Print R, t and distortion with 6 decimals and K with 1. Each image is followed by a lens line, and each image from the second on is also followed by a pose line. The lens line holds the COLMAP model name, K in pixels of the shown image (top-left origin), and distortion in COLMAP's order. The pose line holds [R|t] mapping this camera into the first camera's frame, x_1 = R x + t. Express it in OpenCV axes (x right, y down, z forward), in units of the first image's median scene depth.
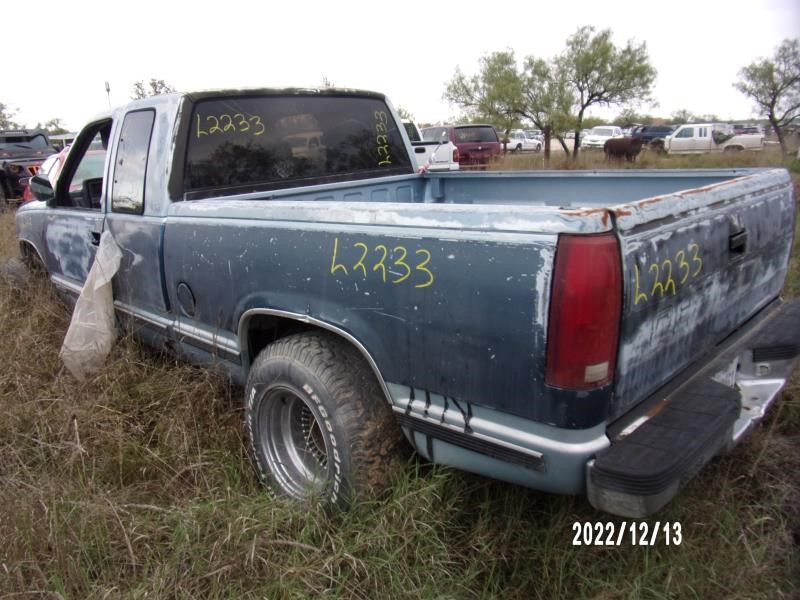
lens RADIAL K [[567.8, 0, 400.0], [0, 567.8, 300.0], [0, 0, 1]] dist [-0.006788, -0.050193]
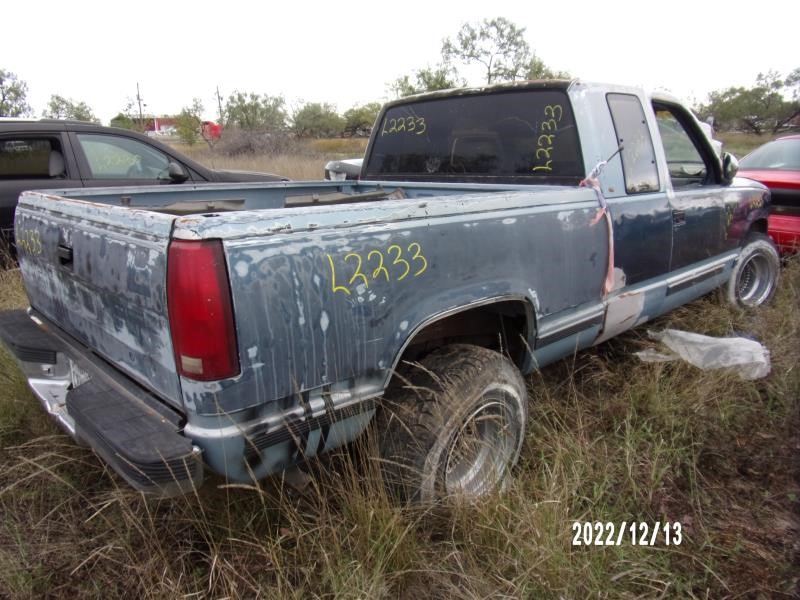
lens RADIAL K [[567.8, 0, 400.0], [0, 567.8, 300.0], [0, 0, 1]] dist [-0.006788, -0.050193]
pose [[0.031648, 0.306552, -0.951328, 1.522296], [-0.261663, 0.921150, 0.288123, -0.457768], [0.964640, 0.239808, 0.109366, 1.379523]]
